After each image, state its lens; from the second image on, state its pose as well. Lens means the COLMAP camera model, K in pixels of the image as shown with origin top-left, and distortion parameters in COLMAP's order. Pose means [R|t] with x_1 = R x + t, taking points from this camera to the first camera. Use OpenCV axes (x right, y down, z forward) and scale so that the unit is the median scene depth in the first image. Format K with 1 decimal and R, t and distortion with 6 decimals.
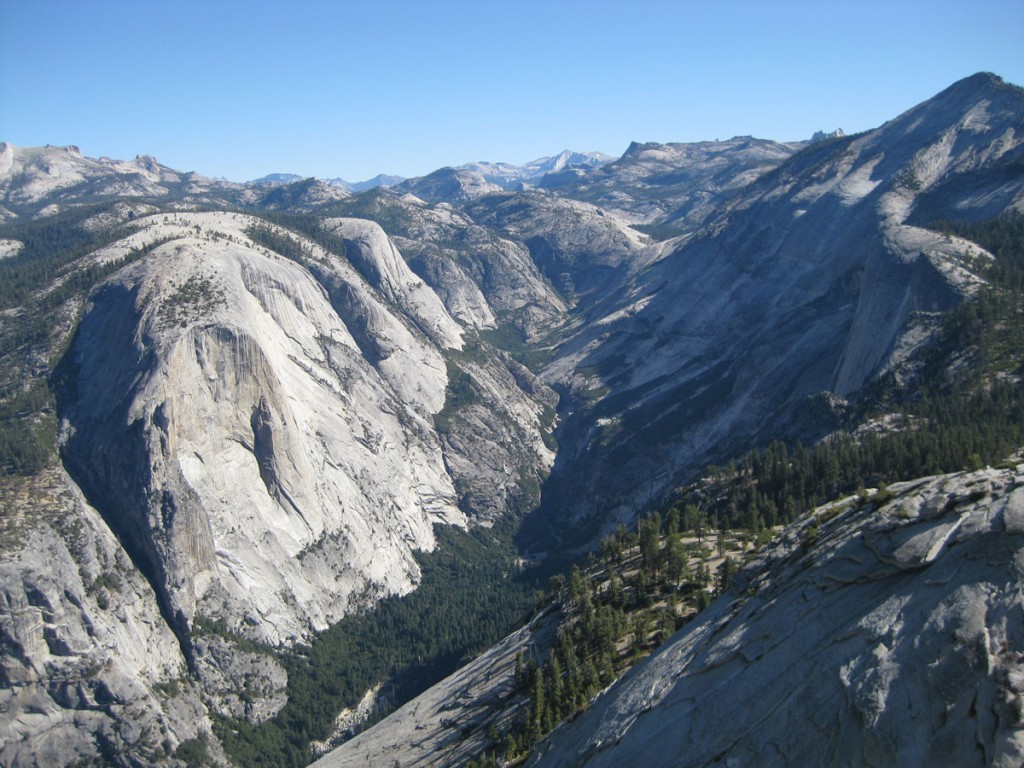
lens RADIAL K [[2439.2, 0, 512.0], [0, 2439.2, 384.0], [0, 0, 1]] dist [-0.106670, -0.009346]
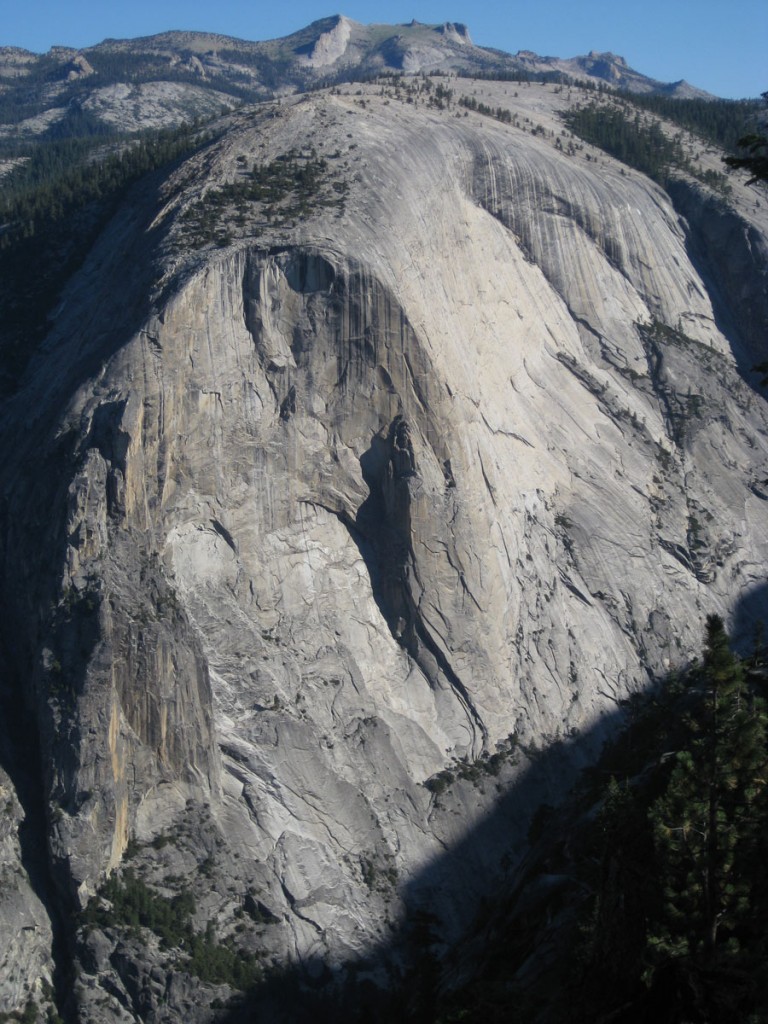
lens RADIAL K [[2439.2, 0, 384.0], [0, 2439.2, 512.0], [0, 0, 1]] dist [-0.106670, -0.009346]
pose [[0.839986, 0.075950, -0.537266, 0.138229], [-0.098870, 0.995003, -0.013920, 0.029167], [0.533524, 0.064812, 0.843298, 0.625398]]
